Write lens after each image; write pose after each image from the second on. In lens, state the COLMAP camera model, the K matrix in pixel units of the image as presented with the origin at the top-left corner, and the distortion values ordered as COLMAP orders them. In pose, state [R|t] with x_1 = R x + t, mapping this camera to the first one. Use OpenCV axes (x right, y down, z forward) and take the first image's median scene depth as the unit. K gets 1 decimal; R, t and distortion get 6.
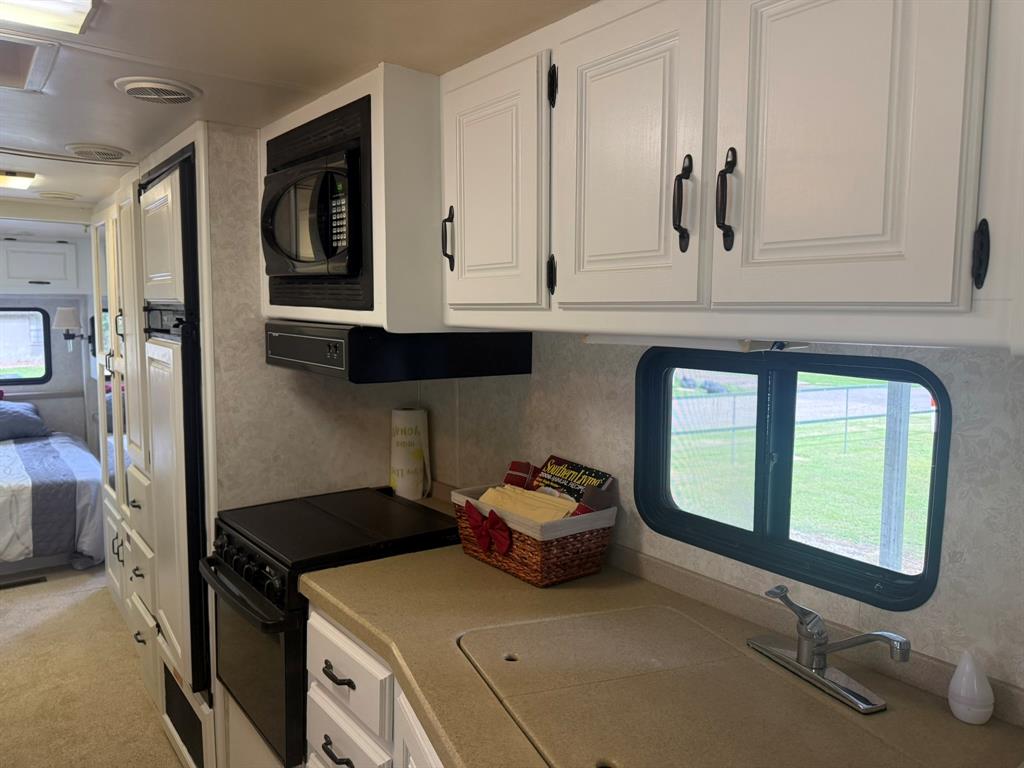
lens RADIAL K [[732.0, 0, 513.0], [0, 732.0, 381.5], [0, 0, 1]] dist [0.009396, -0.009896]
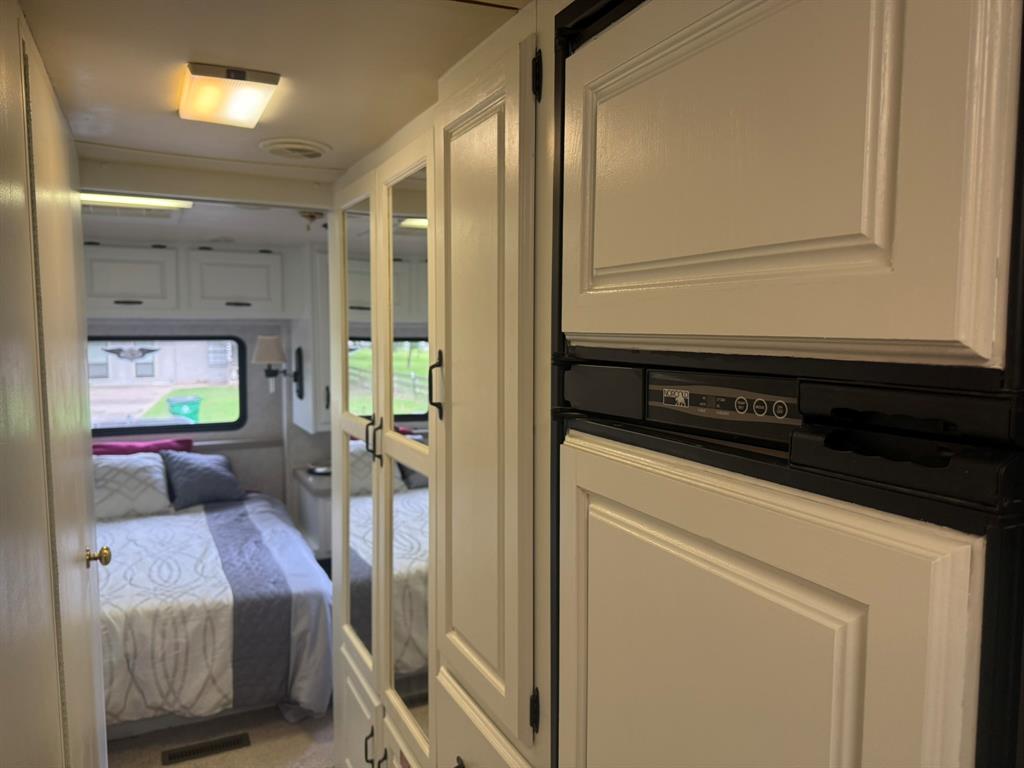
lens RADIAL K [[760.2, 0, 512.7], [0, 760.2, 389.9], [0, 0, 1]] dist [0.074134, -0.126629]
pose [[0.979453, 0.007549, -0.201532, -0.256675], [-0.011199, 0.999793, -0.016975, -0.043953], [0.201362, 0.018883, 0.979335, 0.347512]]
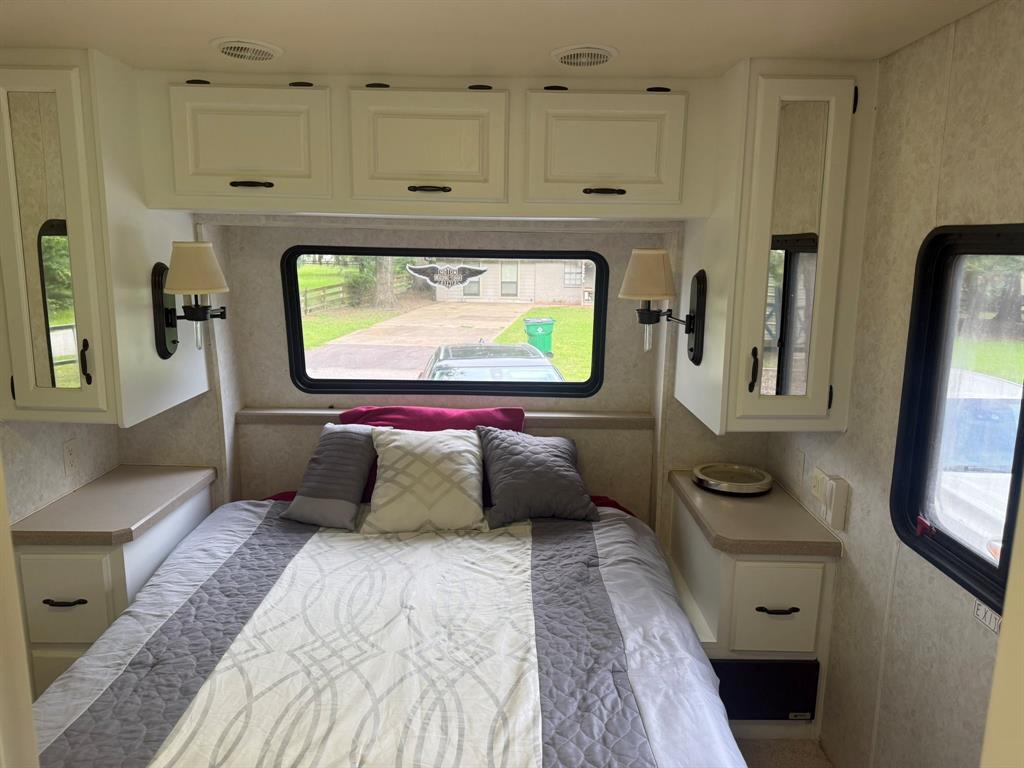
lens RADIAL K [[760.2, 0, 512.7], [0, 760.2, 389.9], [0, 0, 1]] dist [0.074134, -0.126629]
pose [[0.797268, 0.110735, -0.593382, -0.527454], [-0.065188, 0.993075, 0.097738, -0.076594], [0.600095, -0.039242, 0.798965, 0.779471]]
